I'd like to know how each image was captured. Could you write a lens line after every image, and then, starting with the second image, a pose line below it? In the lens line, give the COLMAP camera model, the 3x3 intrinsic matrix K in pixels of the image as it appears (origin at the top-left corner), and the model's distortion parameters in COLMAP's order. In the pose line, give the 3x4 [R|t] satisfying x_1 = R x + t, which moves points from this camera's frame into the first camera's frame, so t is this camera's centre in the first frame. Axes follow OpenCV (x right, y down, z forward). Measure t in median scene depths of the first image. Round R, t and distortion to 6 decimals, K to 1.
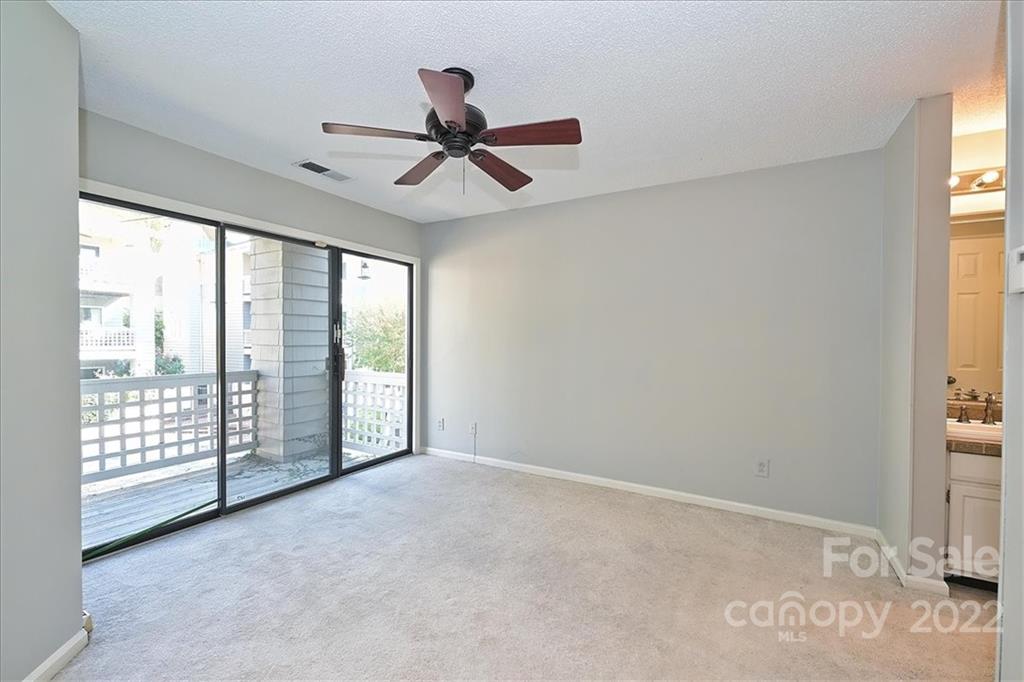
lens RADIAL K [[427.0, 0, 512.8], [0, 427.0, 347.3], [0, 0, 1]] dist [-0.003775, 0.000397]
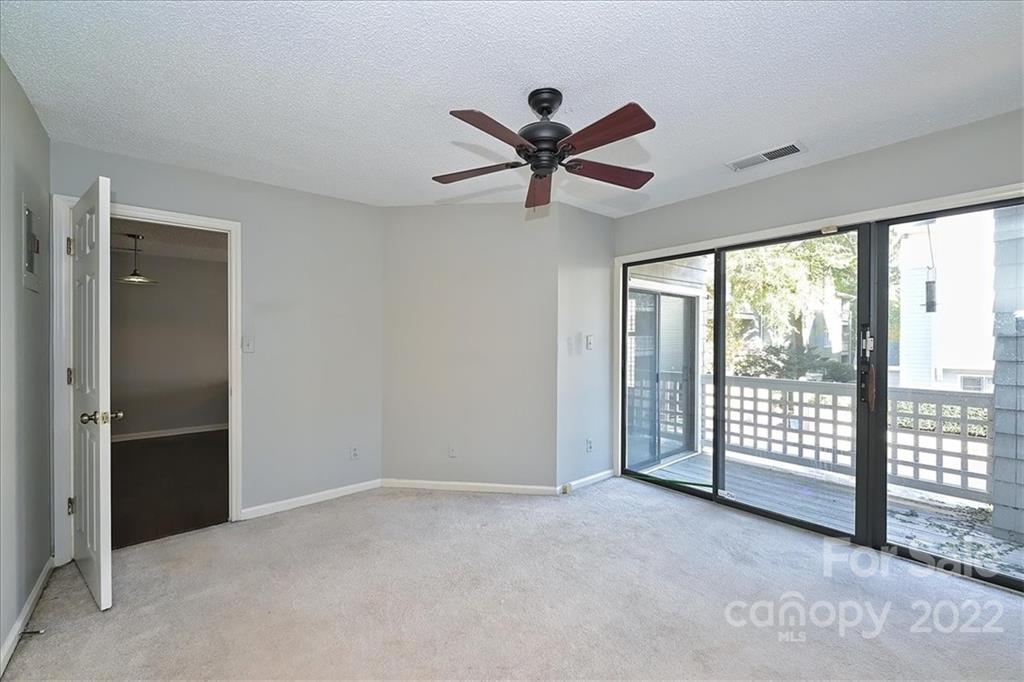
lens RADIAL K [[408.3, 0, 517.4], [0, 408.3, 340.4], [0, 0, 1]] dist [0.012517, -0.000268]
pose [[-0.327665, -0.006388, -0.944773, 0.417370], [-0.026659, 0.999641, 0.002487, -0.021849], [0.944418, 0.026001, -0.327717, 0.650889]]
